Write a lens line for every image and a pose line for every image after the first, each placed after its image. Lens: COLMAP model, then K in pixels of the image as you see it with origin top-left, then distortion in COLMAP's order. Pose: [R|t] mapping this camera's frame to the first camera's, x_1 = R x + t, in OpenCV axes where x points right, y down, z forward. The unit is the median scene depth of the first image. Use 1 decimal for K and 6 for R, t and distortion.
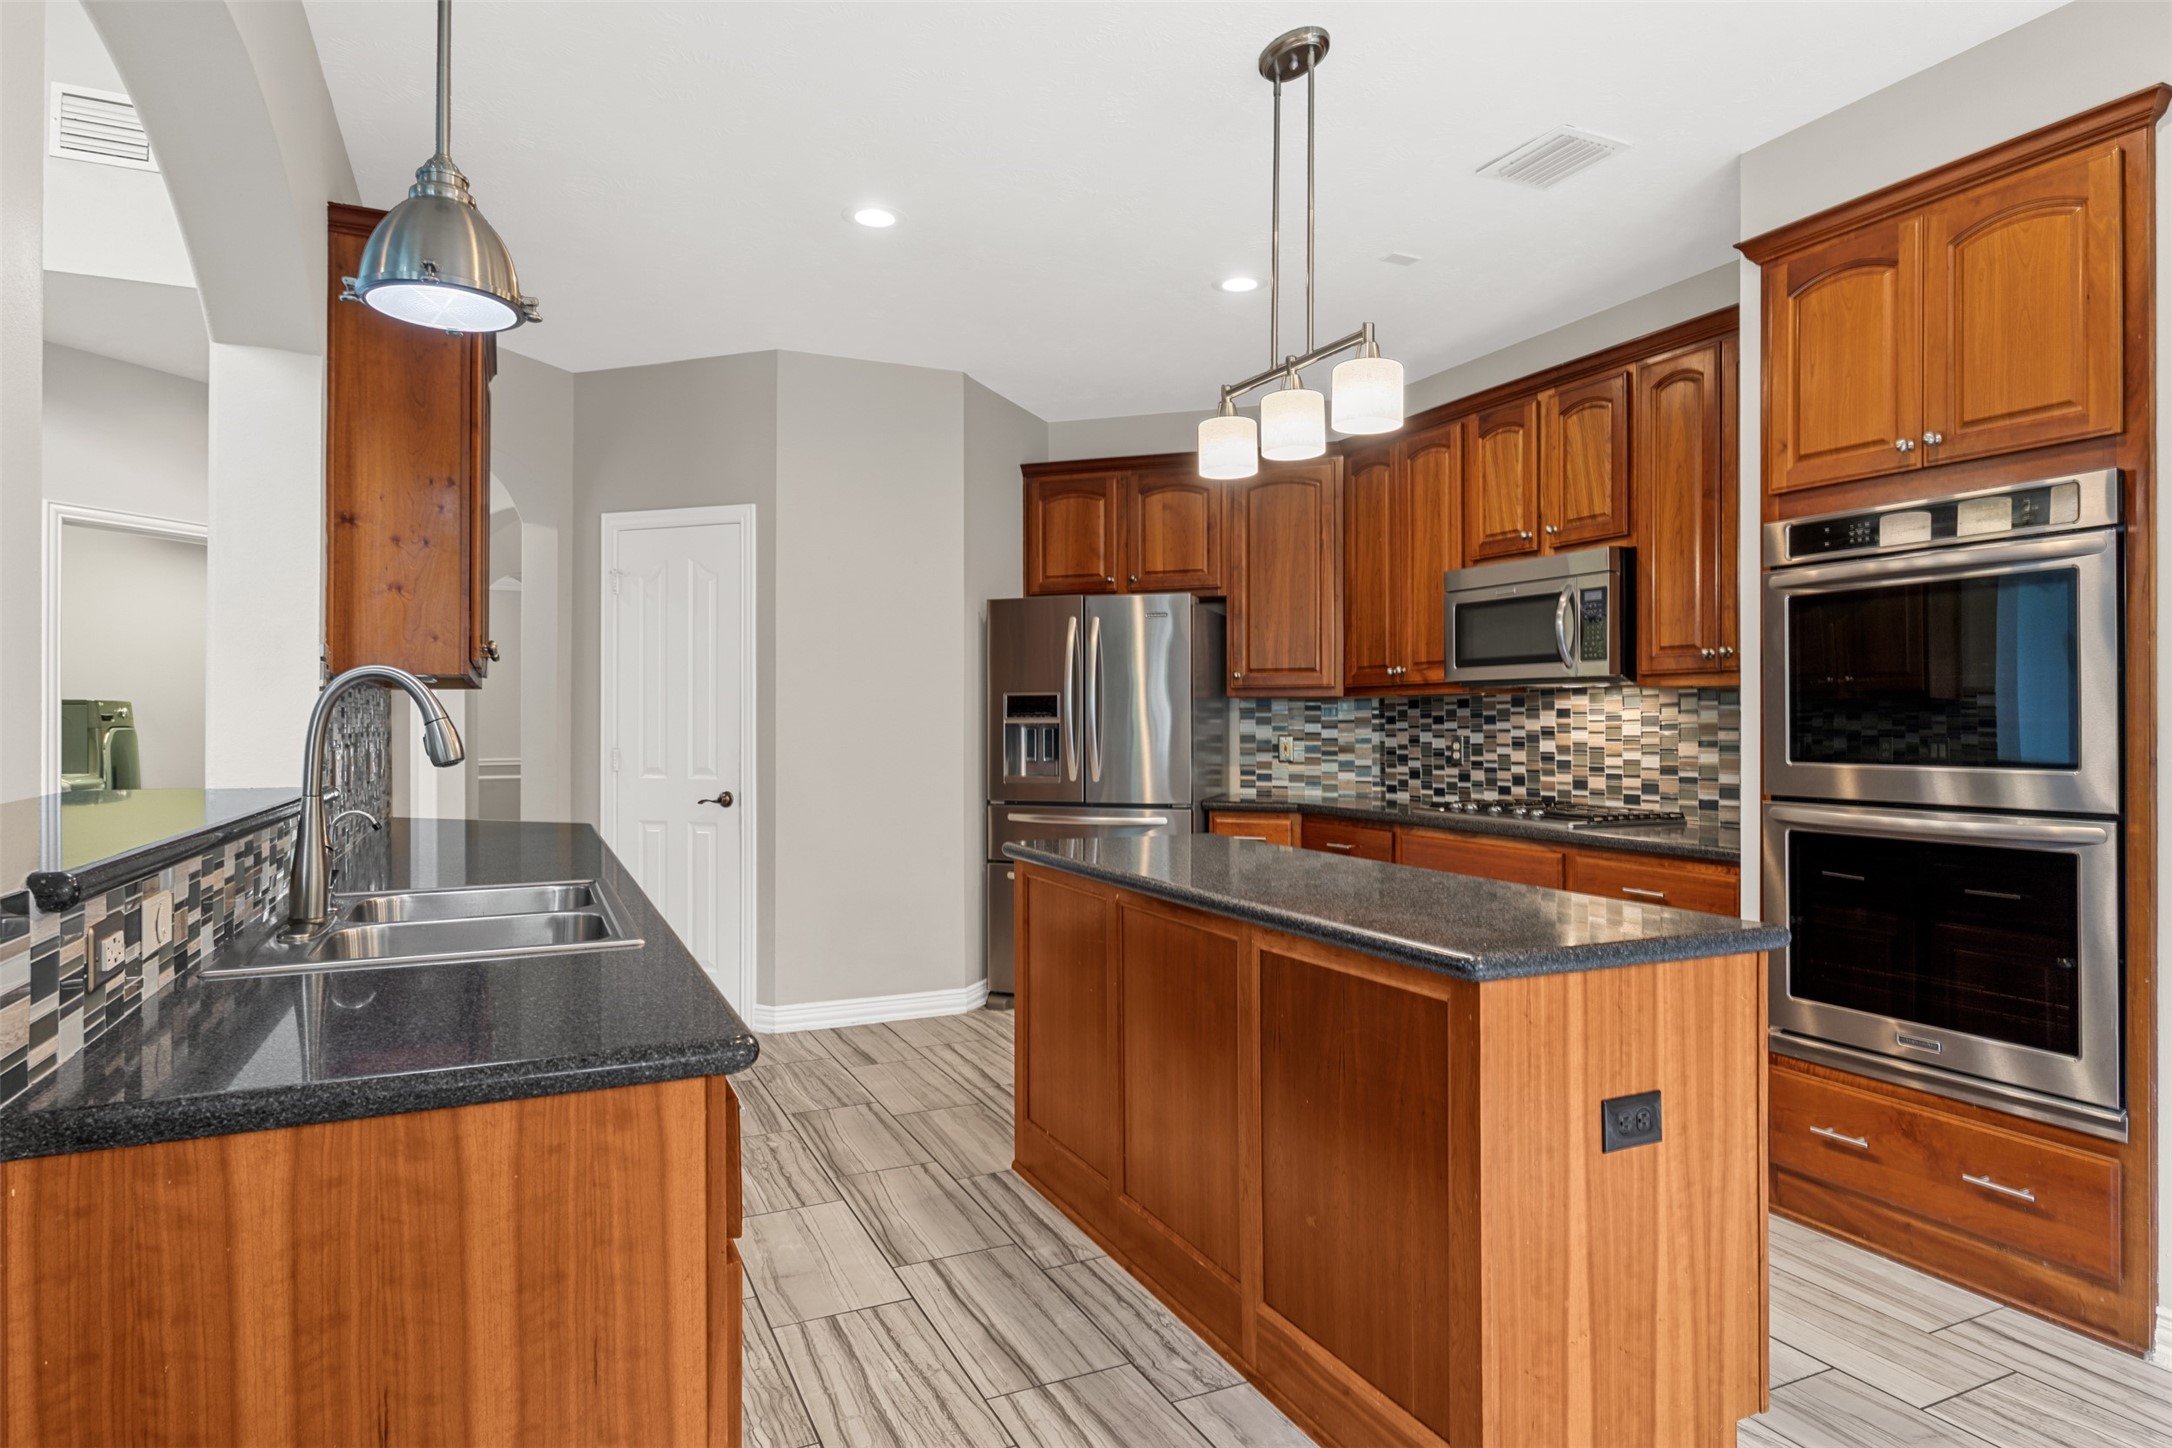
lens RADIAL K [[1214.4, 0, 1092.4], [0, 1214.4, 717.0], [0, 0, 1]] dist [-0.002504, -0.000712]
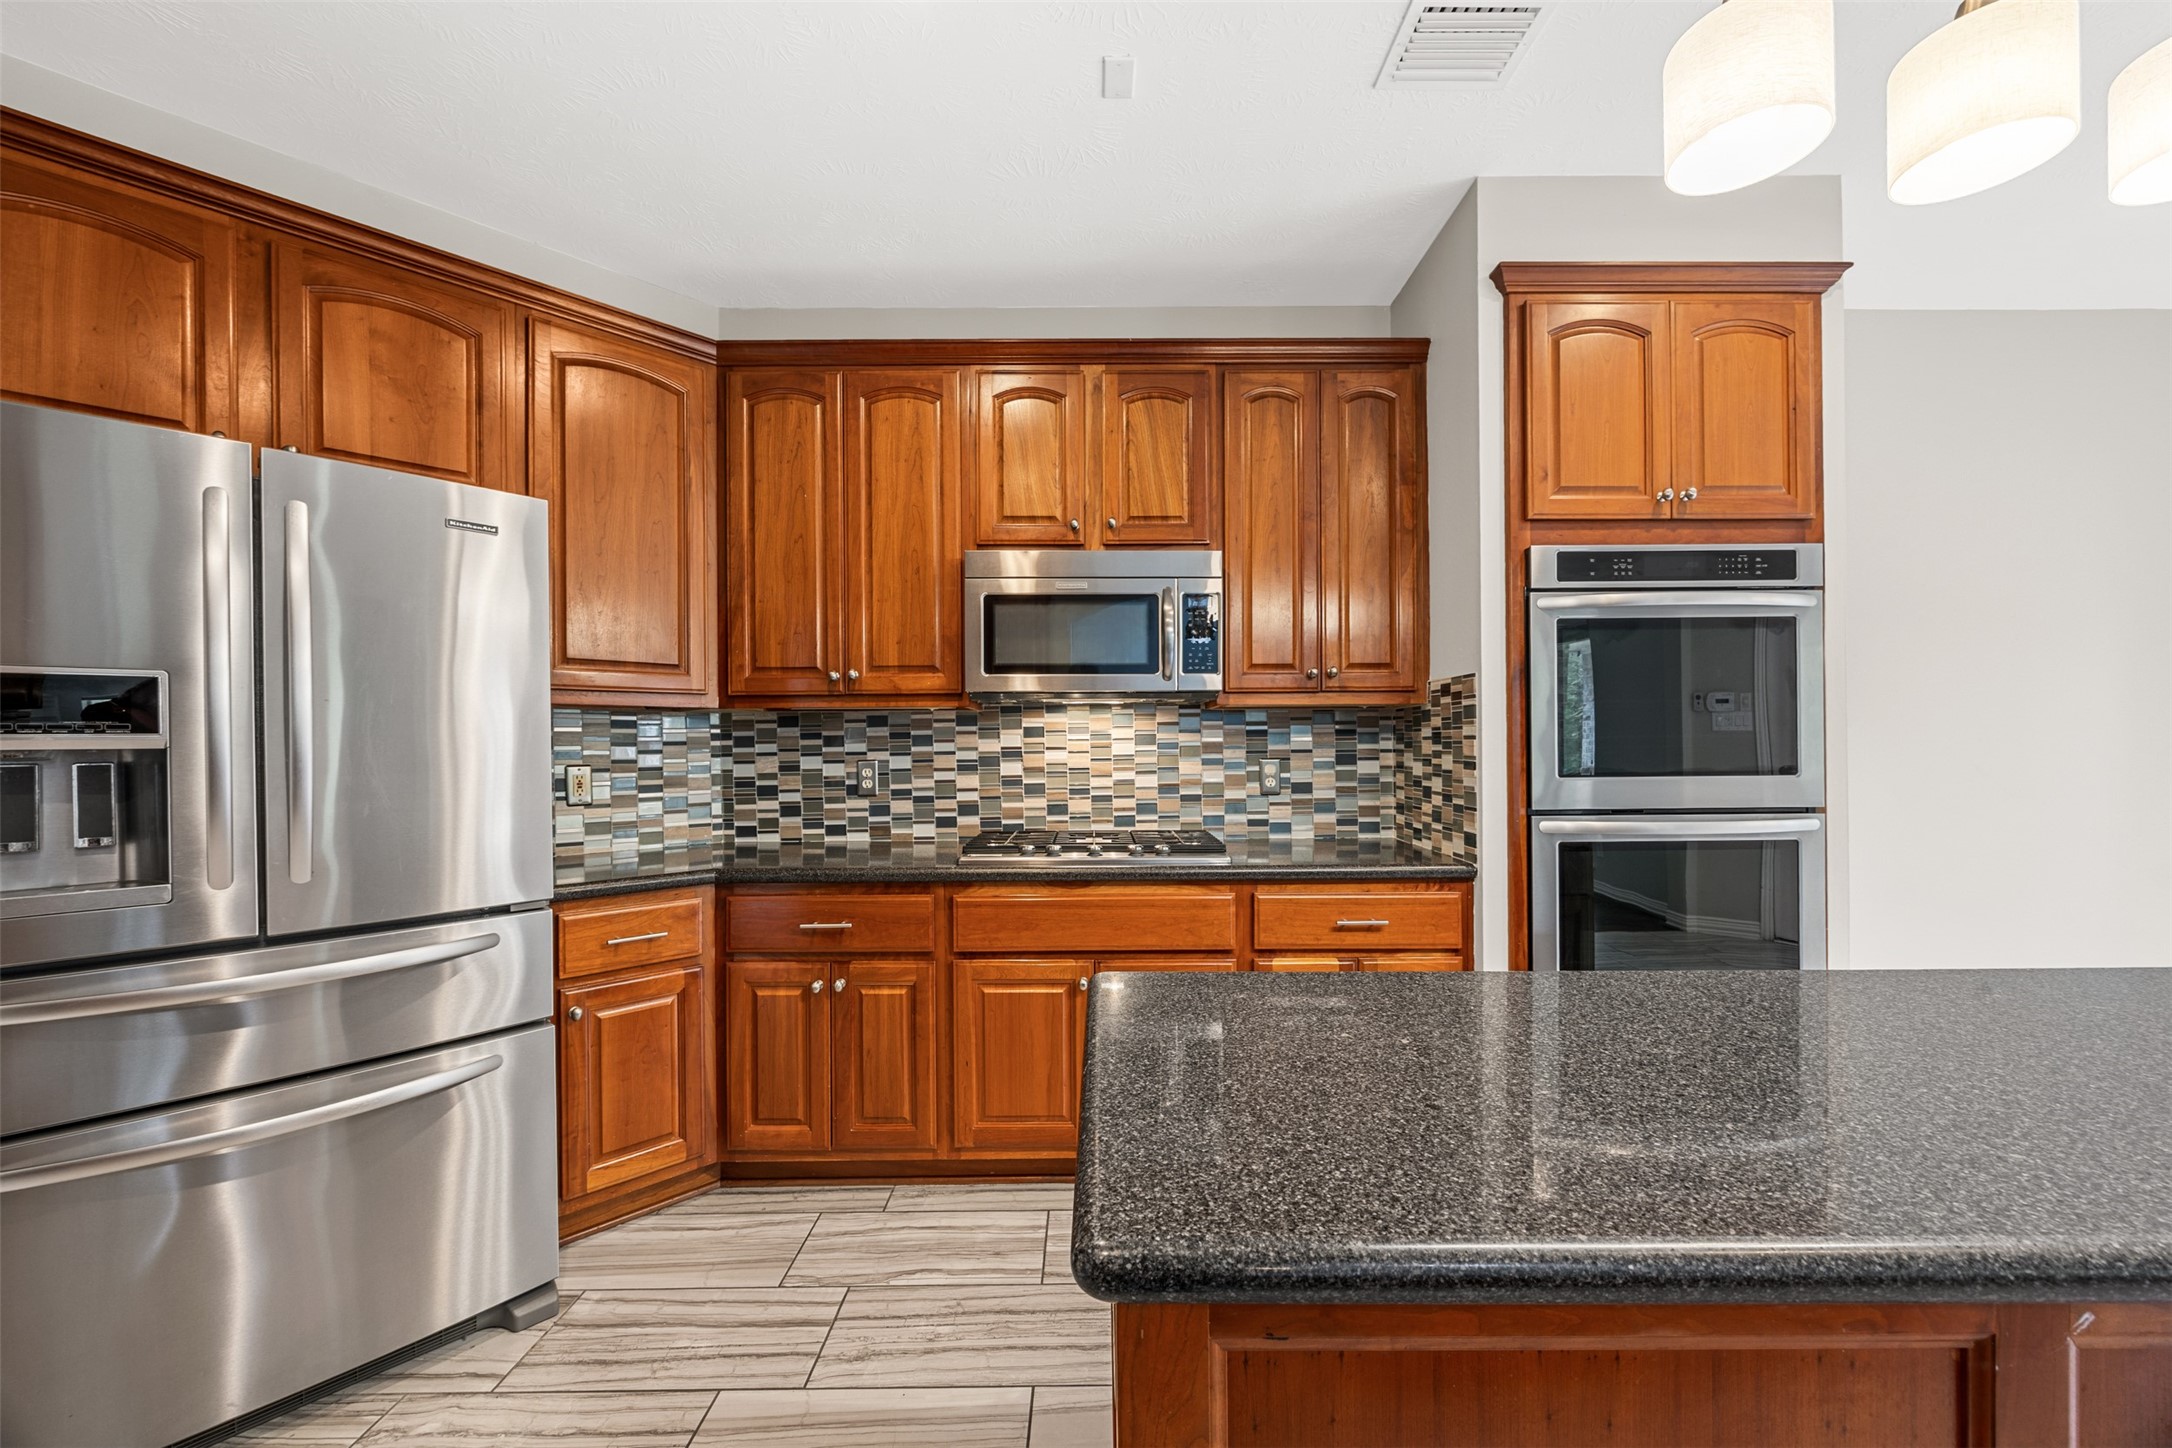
lens RADIAL K [[846.4, 0, 1094.4], [0, 846.4, 739.5], [0, 0, 1]] dist [-0.000378, -0.000944]
pose [[0.423973, -0.001355, 0.905674, -0.164142], [0.003113, 0.999995, 0.000038, 0.002398], [-0.905669, 0.002803, 0.423975, 0.668078]]
